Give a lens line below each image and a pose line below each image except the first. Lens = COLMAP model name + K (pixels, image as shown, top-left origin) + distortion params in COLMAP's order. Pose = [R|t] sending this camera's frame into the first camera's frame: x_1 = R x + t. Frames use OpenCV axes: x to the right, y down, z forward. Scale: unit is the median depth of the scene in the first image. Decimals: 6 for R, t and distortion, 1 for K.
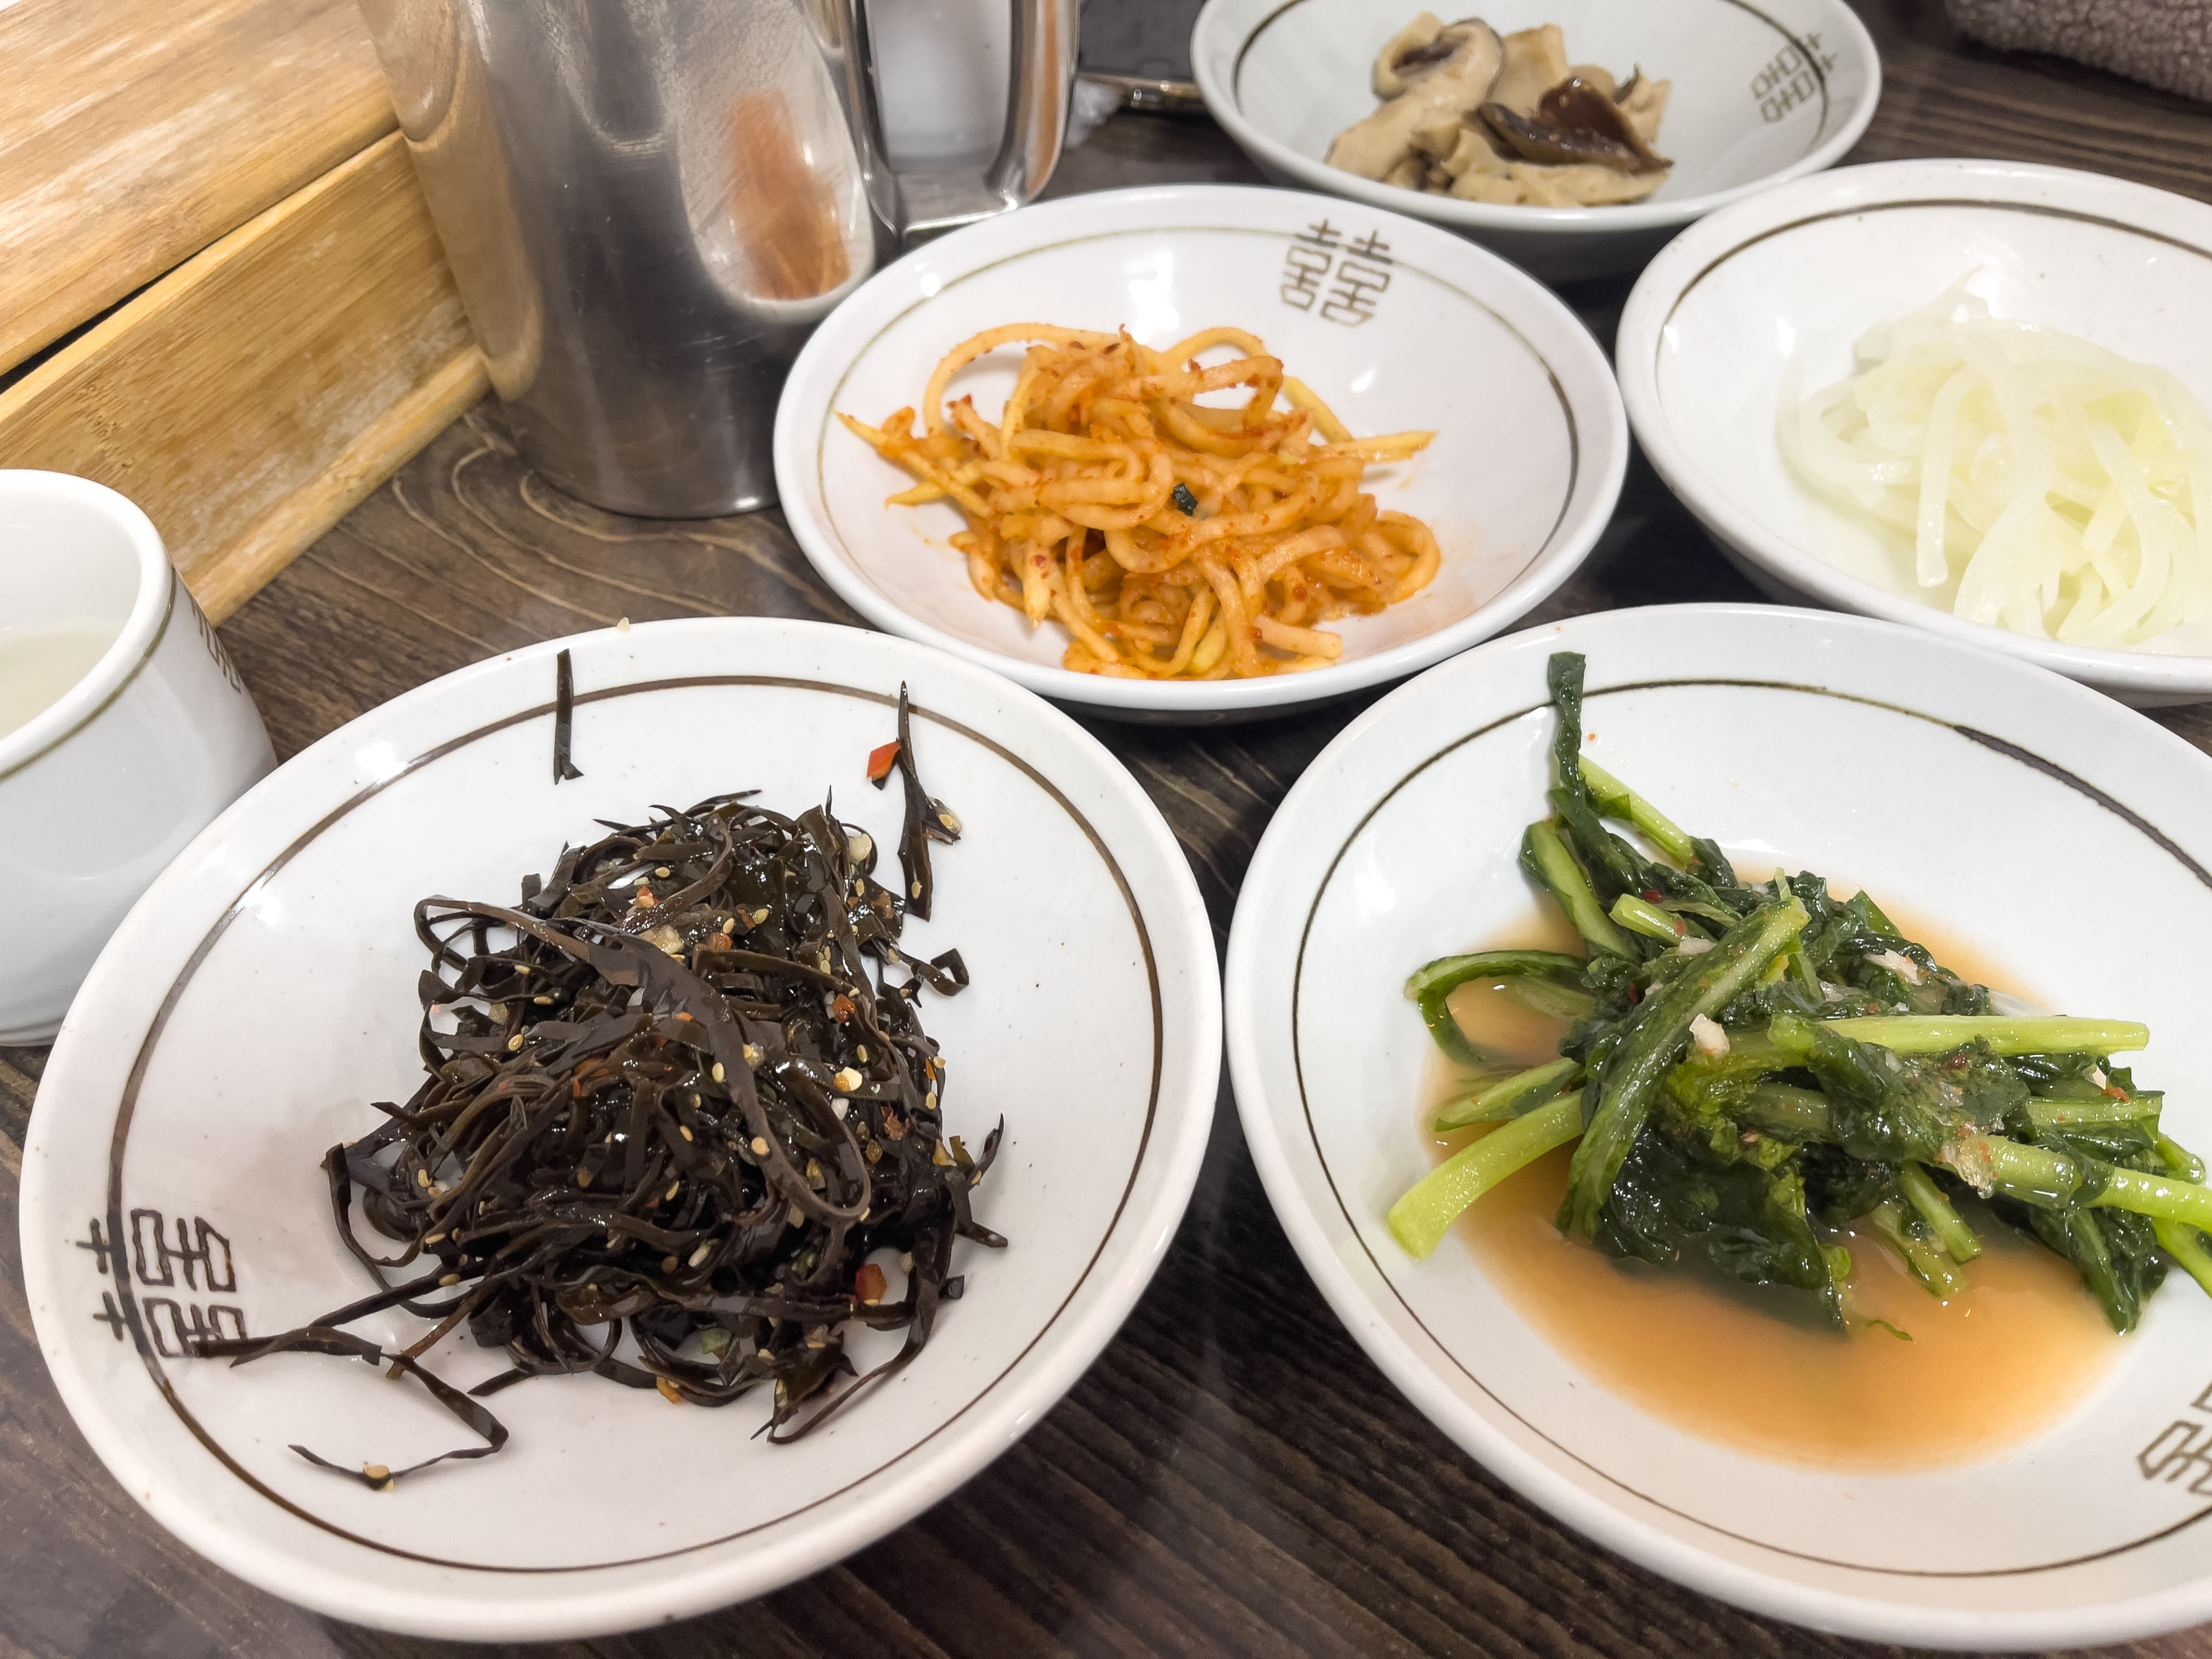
lens RADIAL K [[1722.6, 0, 1103.0], [0, 1722.6, 781.7], [0, 0, 1]] dist [0.003026, -0.011818]
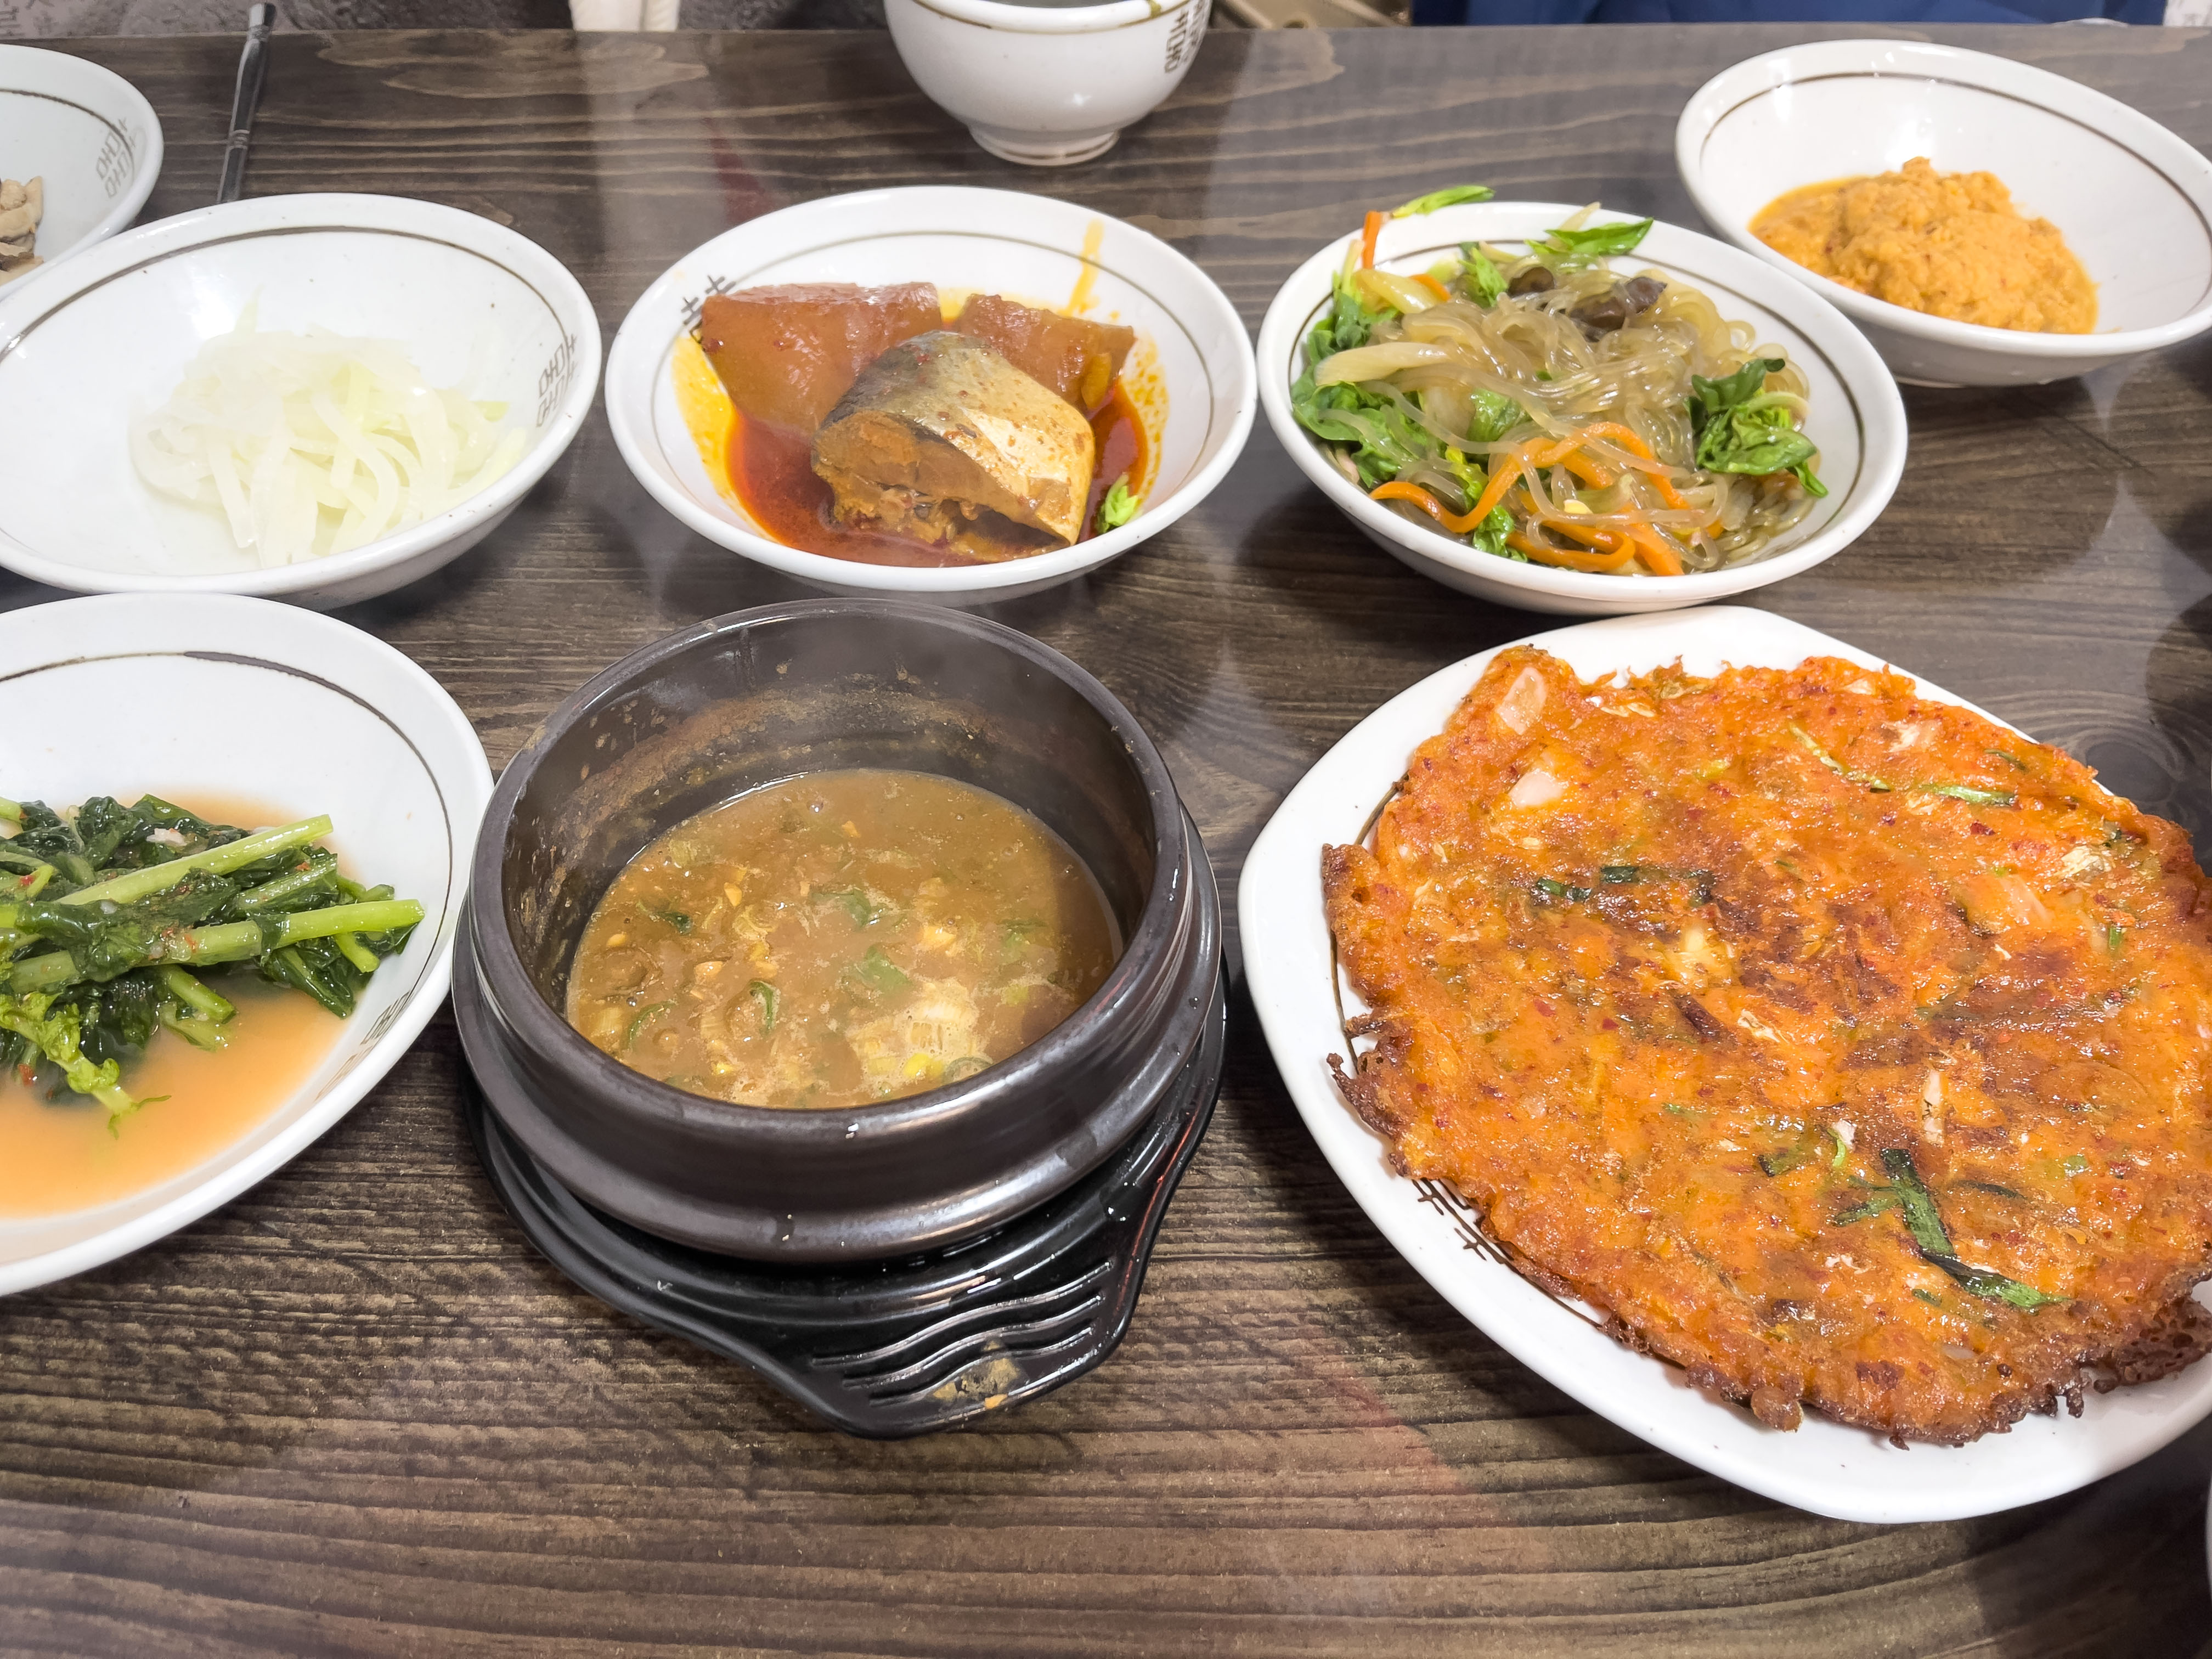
lens RADIAL K [[1690.6, 0, 1106.0], [0, 1690.6, 829.5], [0, 0, 1]] dist [0.081372, -0.129292]
pose [[0.838790, -0.372682, 0.396913, 0.503092], [0.358901, 0.926675, 0.111644, 0.197110], [-0.409417, 0.048807, 0.911041, -0.479980]]
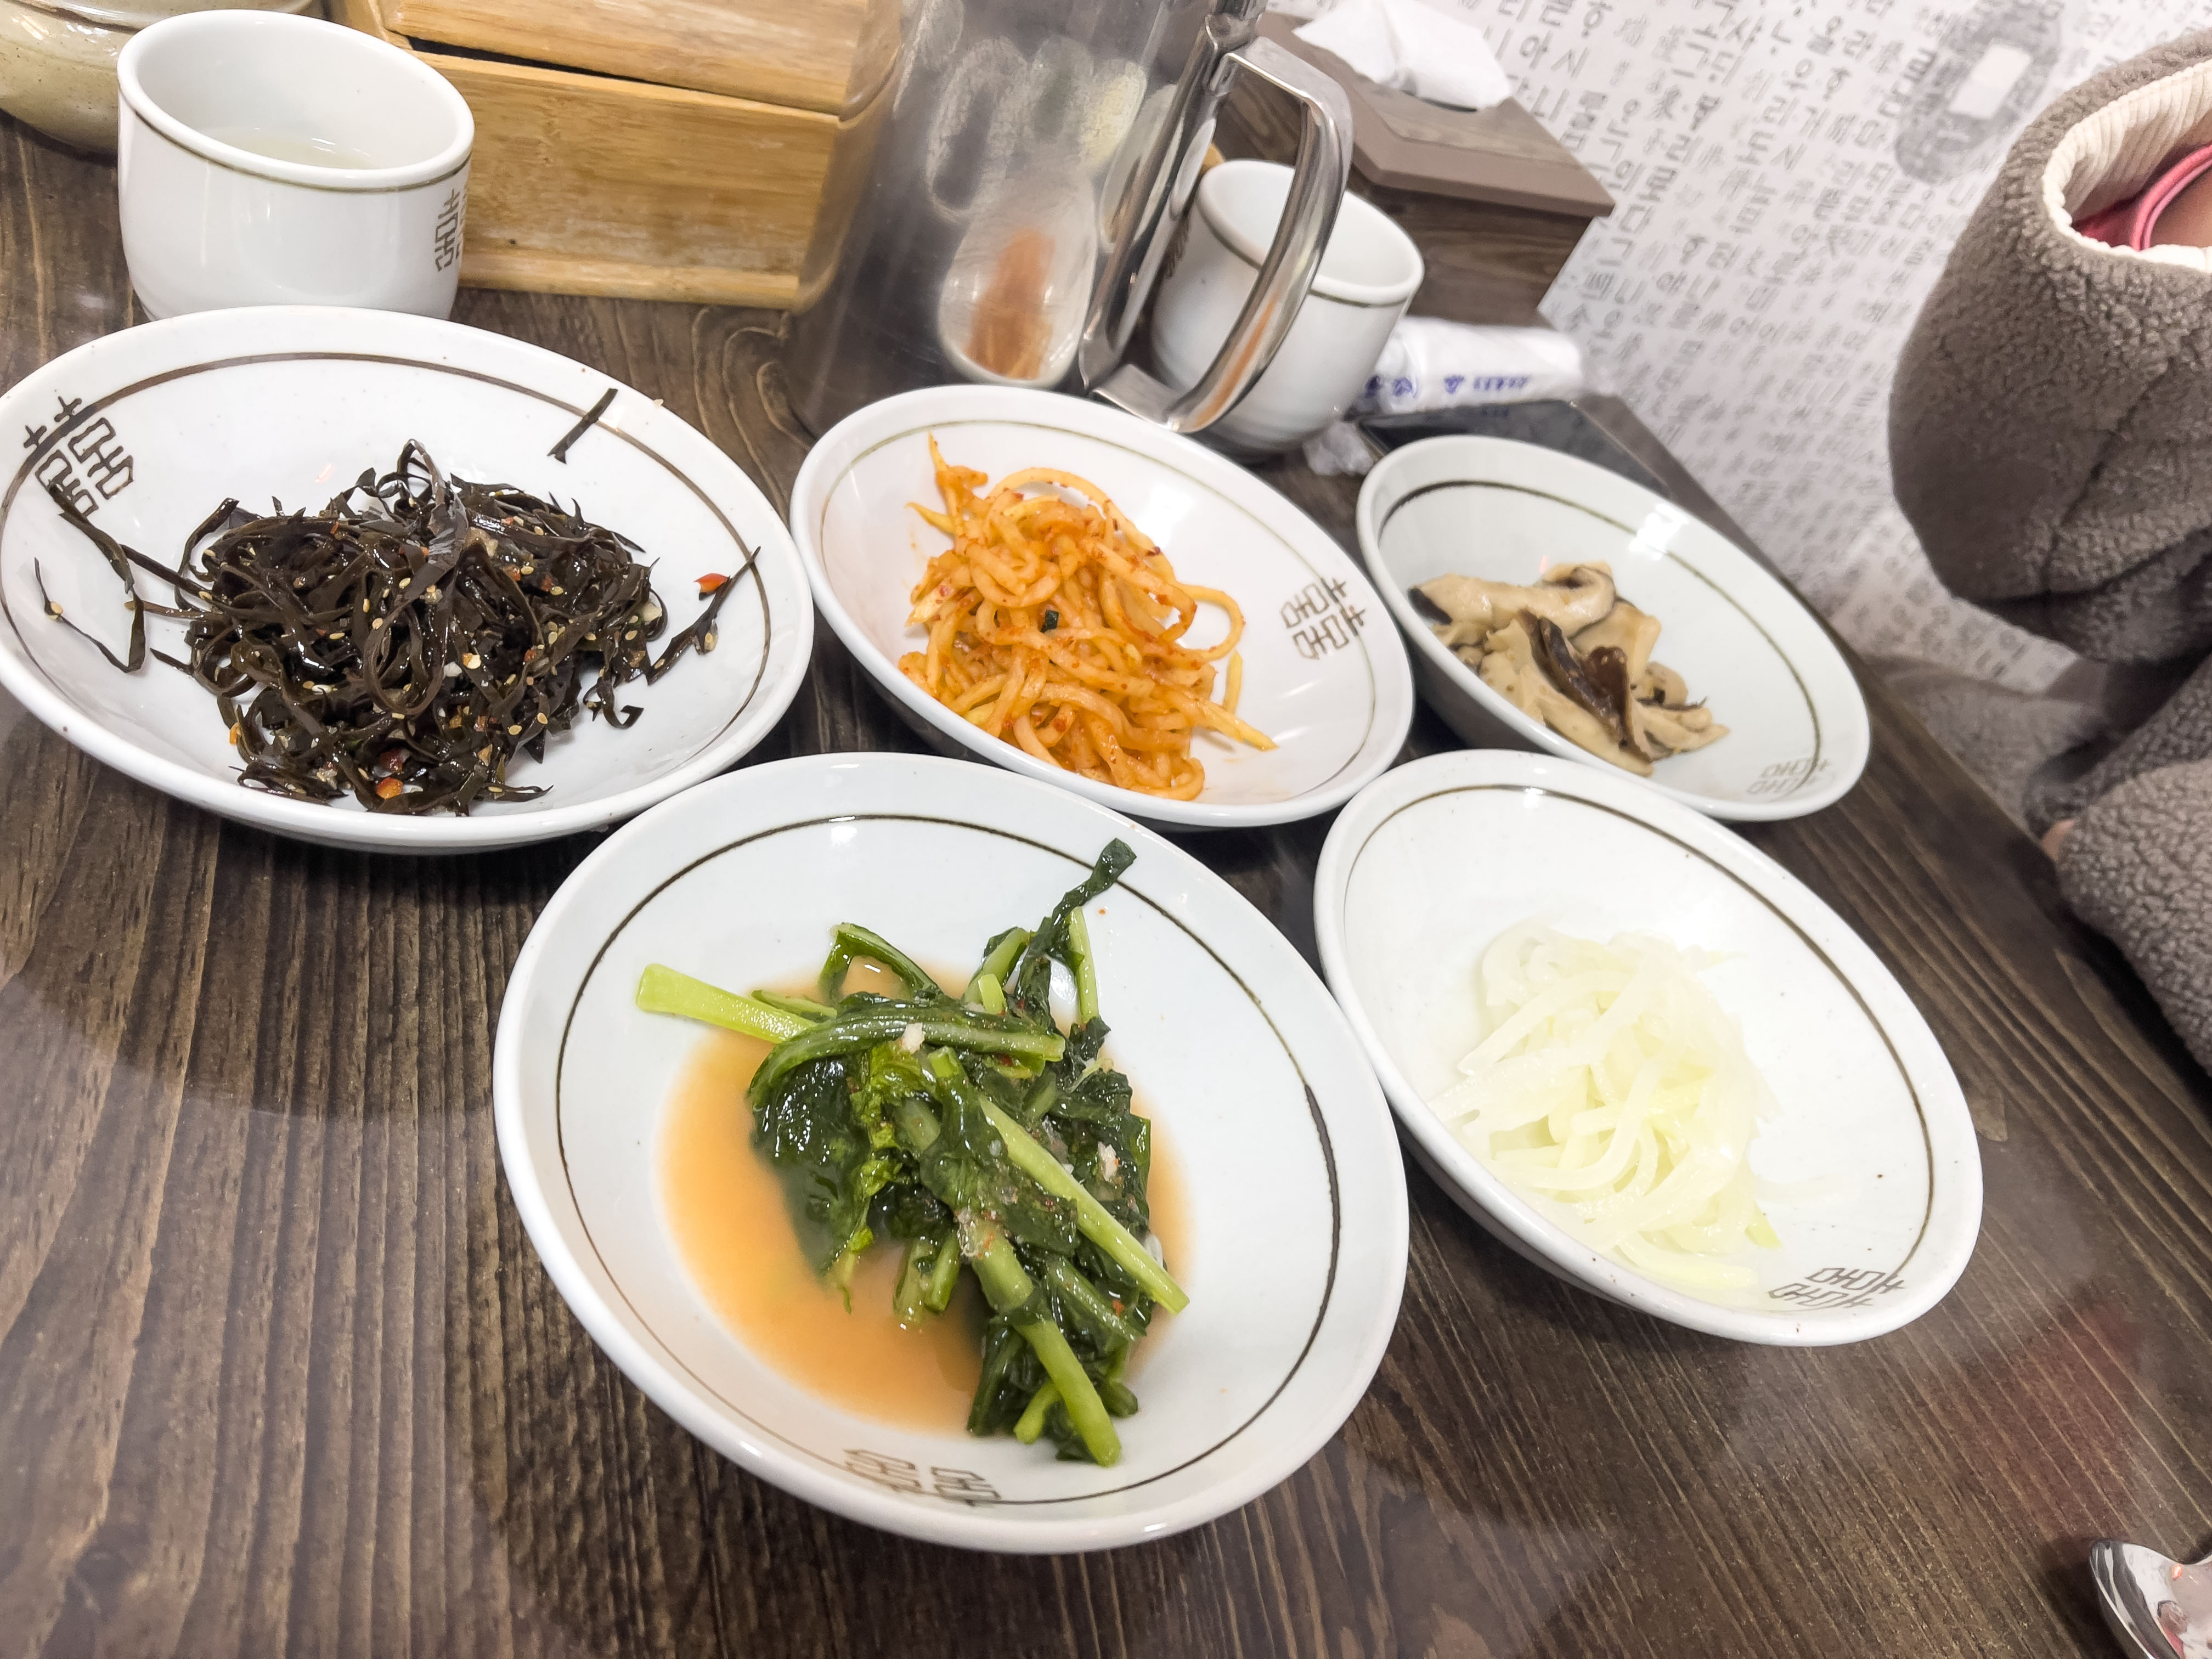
lens RADIAL K [[1690.6, 0, 1106.0], [0, 1690.6, 829.5], [0, 0, 1]] dist [0.081372, -0.129292]
pose [[0.724607, 0.643617, -0.246376, 0.560079], [-0.677401, 0.730937, -0.082824, 0.031392], [0.126778, 0.226910, 0.965629, -0.220972]]
